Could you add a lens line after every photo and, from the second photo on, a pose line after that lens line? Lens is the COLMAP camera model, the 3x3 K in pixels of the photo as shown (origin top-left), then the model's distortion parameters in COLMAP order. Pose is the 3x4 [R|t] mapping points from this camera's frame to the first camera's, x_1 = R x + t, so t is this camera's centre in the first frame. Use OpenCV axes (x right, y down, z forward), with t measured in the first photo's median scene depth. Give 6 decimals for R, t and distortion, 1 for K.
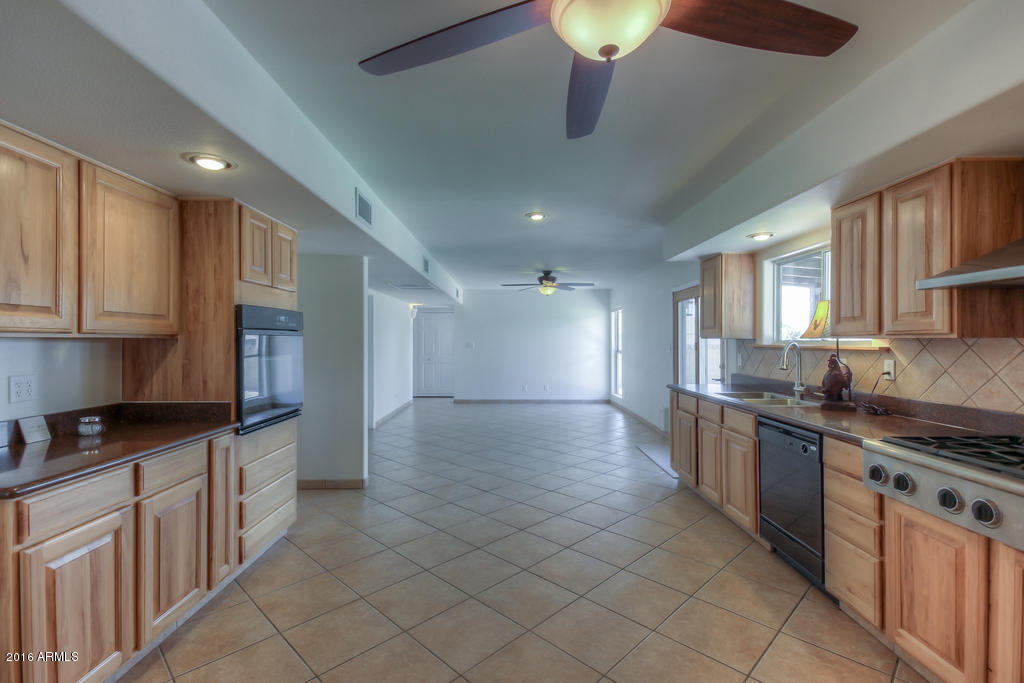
lens RADIAL K [[473.2, 0, 506.3], [0, 473.2, 339.7], [0, 0, 1]] dist [0.011001, -0.000081]
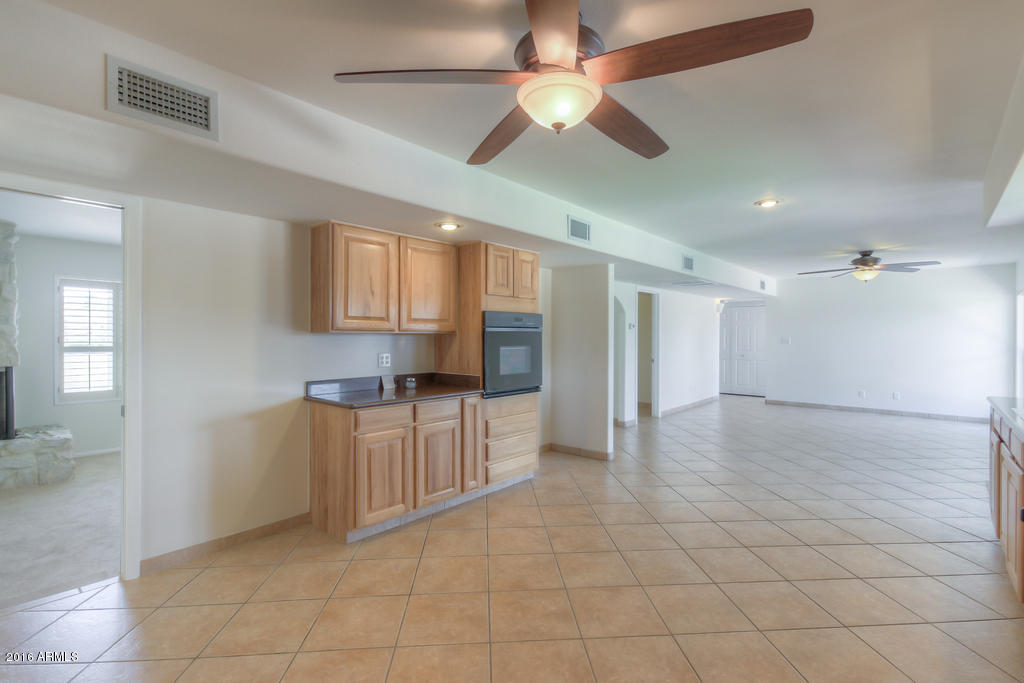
lens RADIAL K [[470.8, 0, 517.4], [0, 470.8, 340.1], [0, 0, 1]] dist [0.017492, -0.000014]
pose [[0.758104, 0.008639, -0.652076, 0.476855], [-0.001492, 0.999933, 0.011513, 0.000027], [0.652132, -0.007755, 0.758066, -0.056171]]
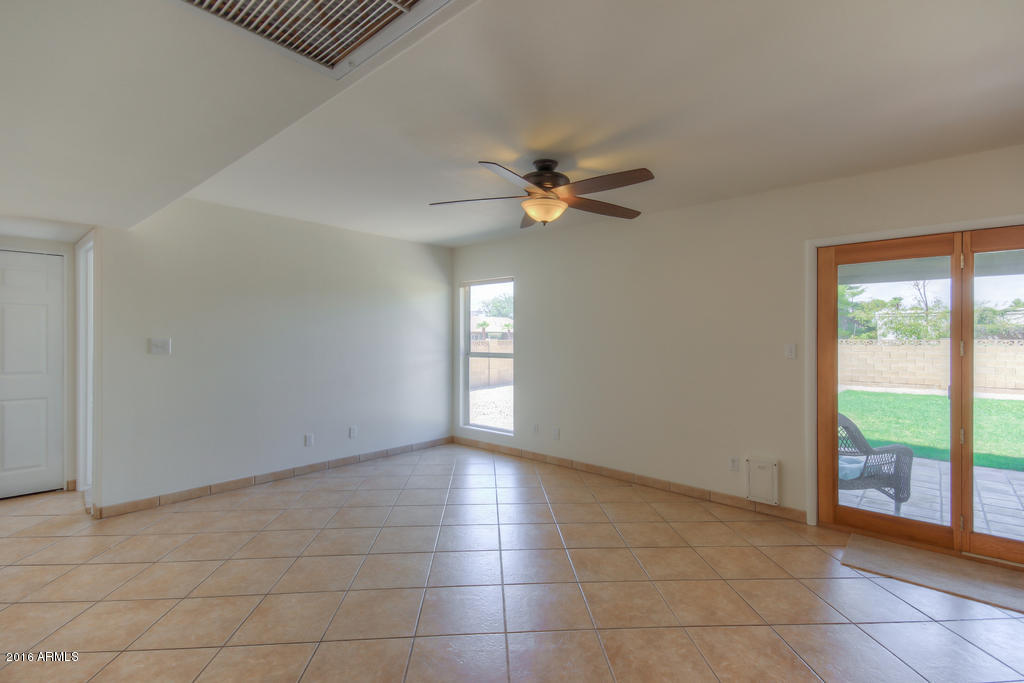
lens RADIAL K [[470.0, 0, 510.2], [0, 470.0, 339.8], [0, 0, 1]] dist [0.009270, 0.000089]
pose [[0.663380, -0.001489, 0.748281, -0.657438], [-0.005905, 0.999956, 0.007226, 0.008416], [-0.748259, -0.009212, 0.663343, 2.175335]]
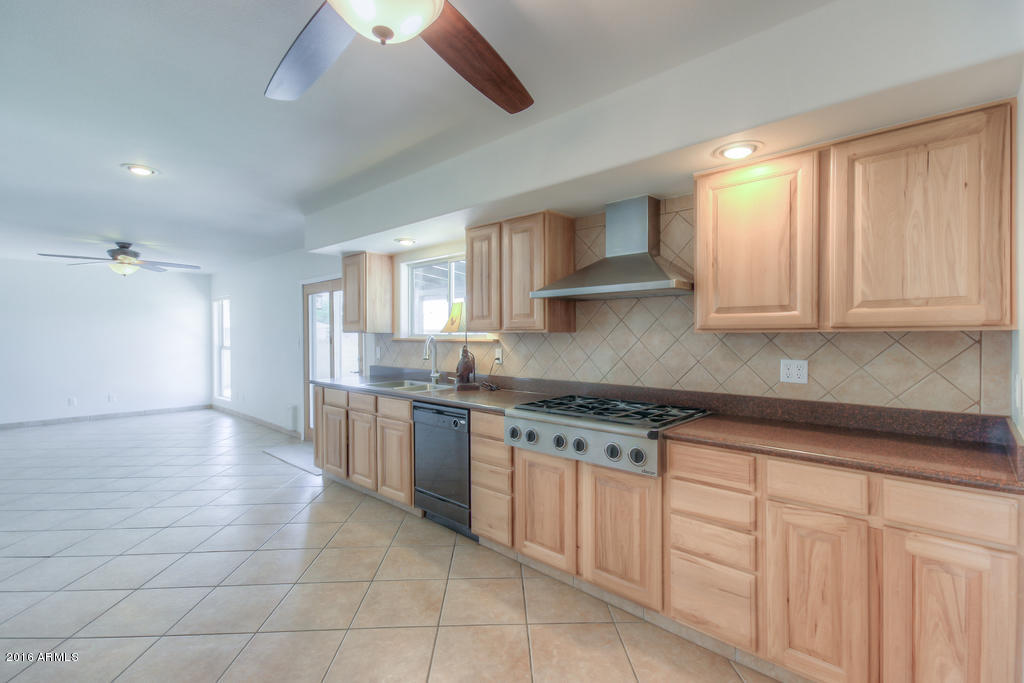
lens RADIAL K [[470.8, 0, 517.4], [0, 470.8, 340.1], [0, 0, 1]] dist [0.017492, -0.000014]
pose [[0.676536, -0.010069, 0.736341, -0.144221], [0.000538, 0.999913, 0.013178, 0.000302], [-0.736410, -0.008519, 0.676482, 0.067538]]
